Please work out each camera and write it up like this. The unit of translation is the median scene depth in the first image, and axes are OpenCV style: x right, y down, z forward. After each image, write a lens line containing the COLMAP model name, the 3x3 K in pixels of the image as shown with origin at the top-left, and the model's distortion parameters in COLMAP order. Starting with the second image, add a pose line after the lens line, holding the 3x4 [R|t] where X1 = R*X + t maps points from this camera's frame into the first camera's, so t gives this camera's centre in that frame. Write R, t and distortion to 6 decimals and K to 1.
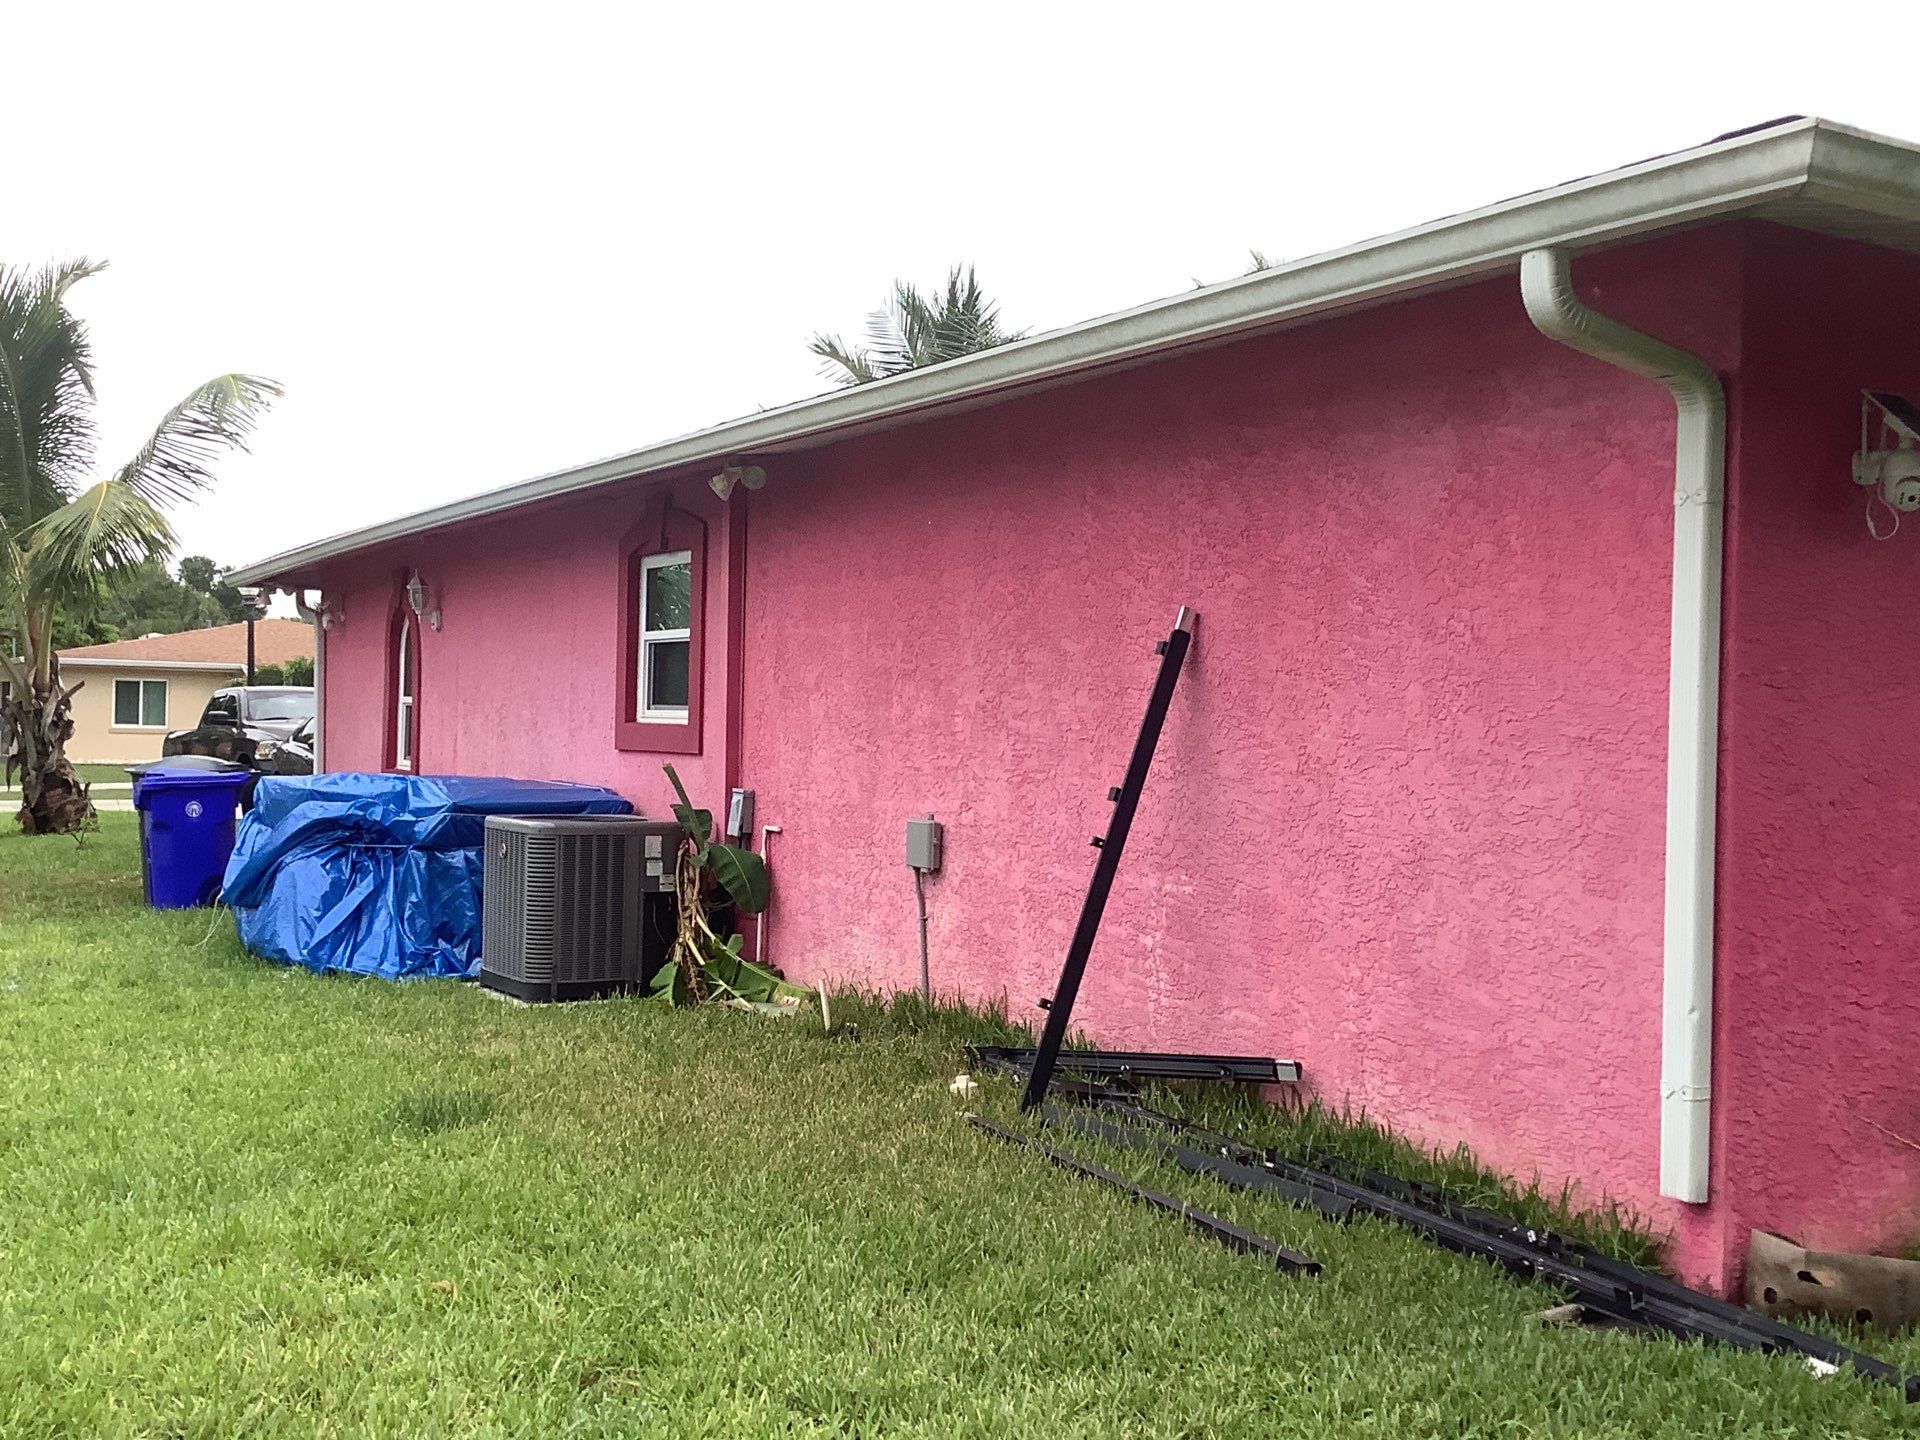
lens RADIAL K [[1992.9, 0, 960.0], [0, 1992.9, 720.0], [0, 0, 1]] dist [0.131552, -0.278312]
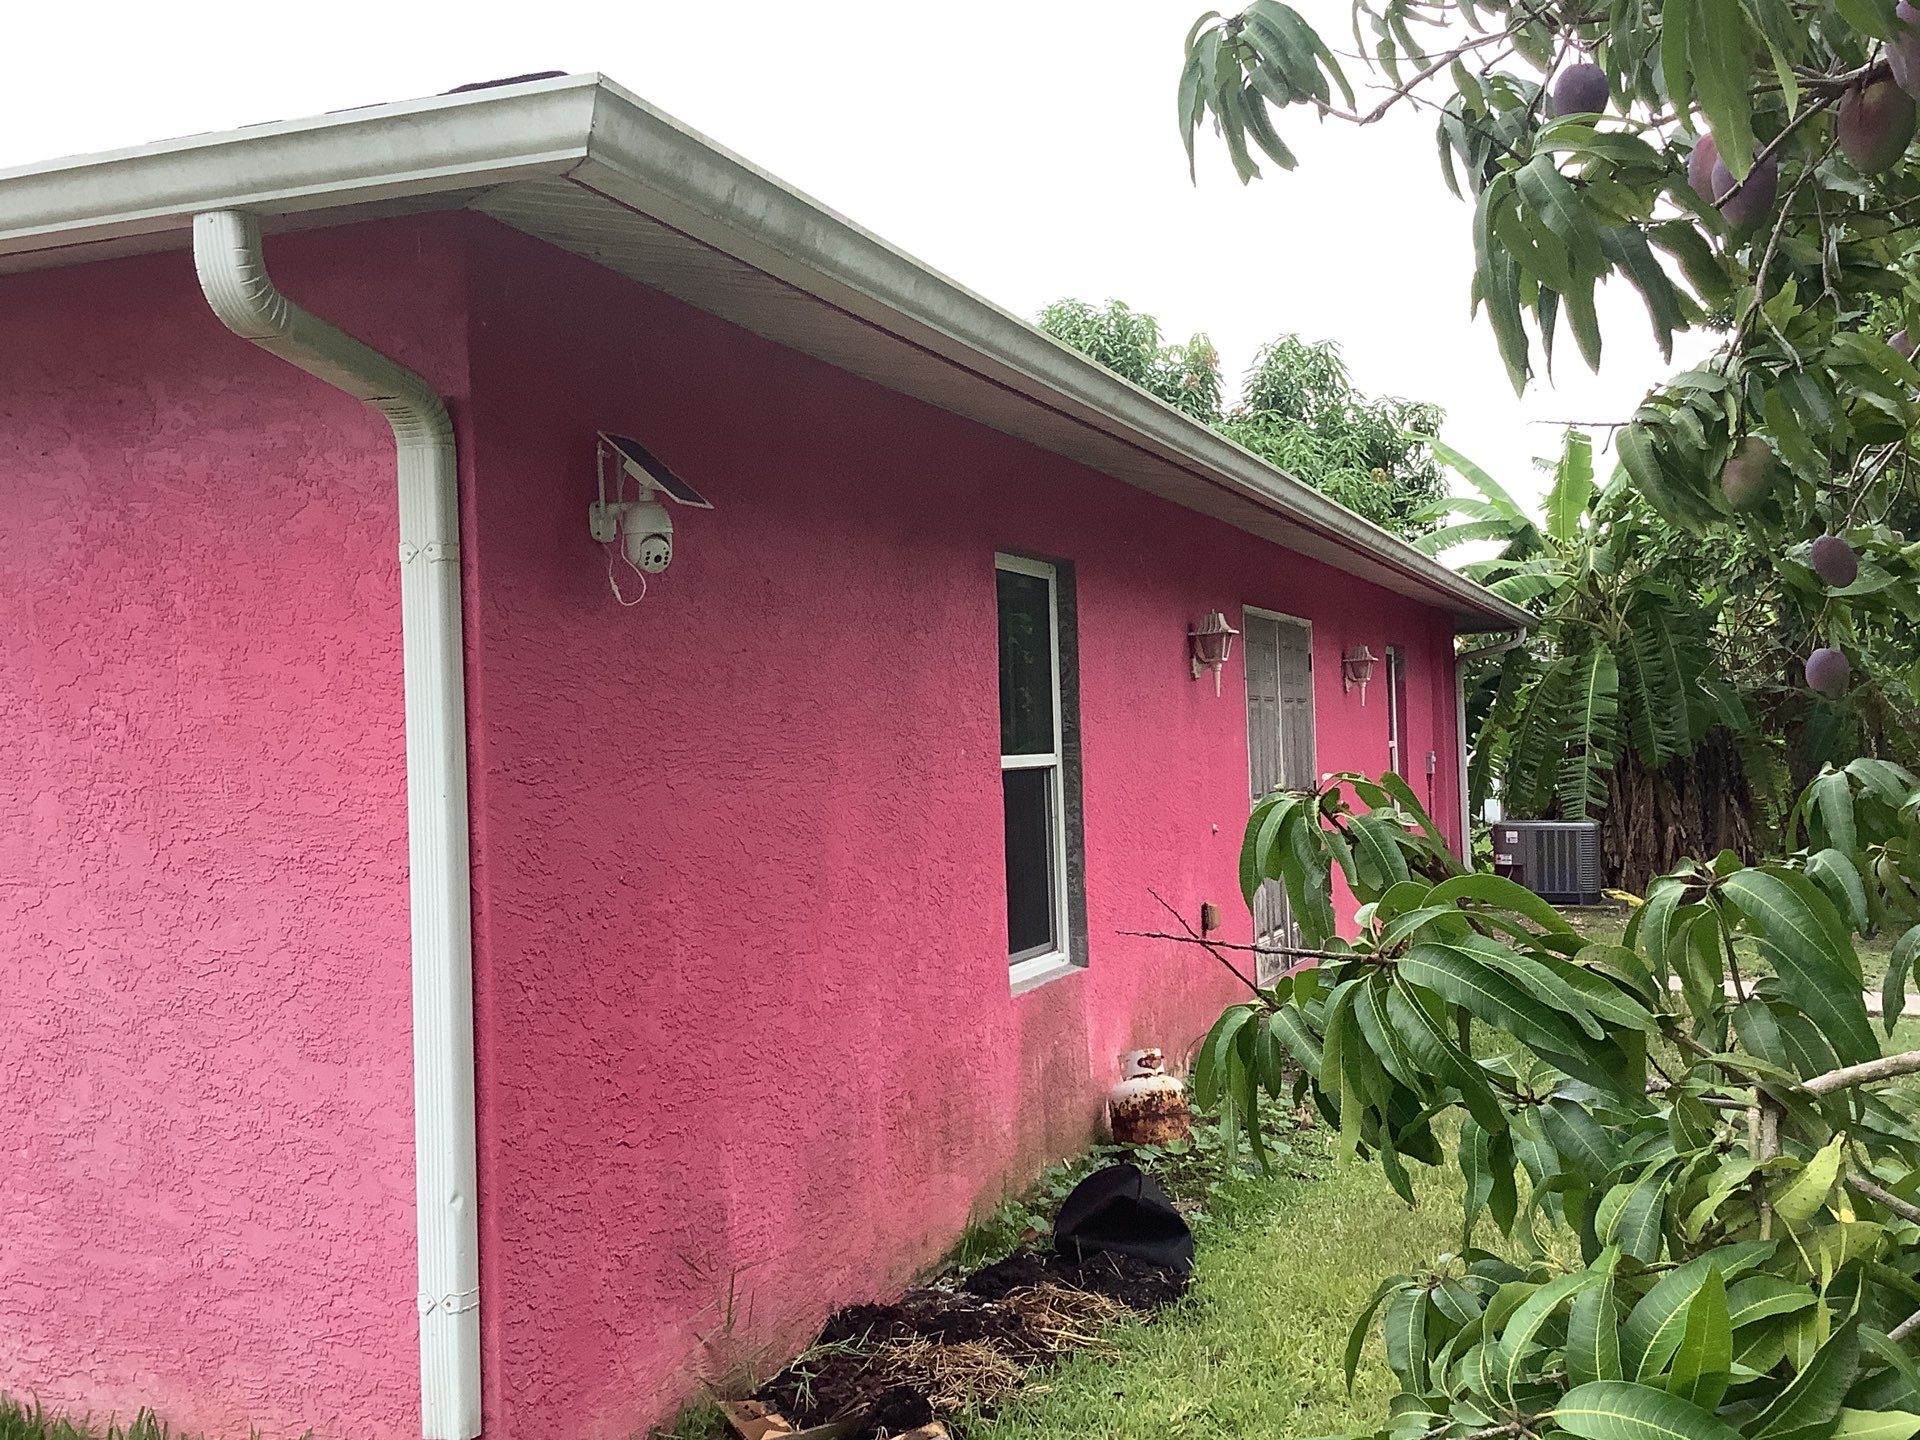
lens RADIAL K [[1992.9, 0, 960.0], [0, 1992.9, 720.0], [0, 0, 1]] dist [0.131552, -0.278312]
pose [[0.776155, -0.038855, 0.629344, 0.023822], [0.051239, 0.998685, -0.001535, -0.030170], [-0.628457, 0.033438, 0.777125, 0.237049]]
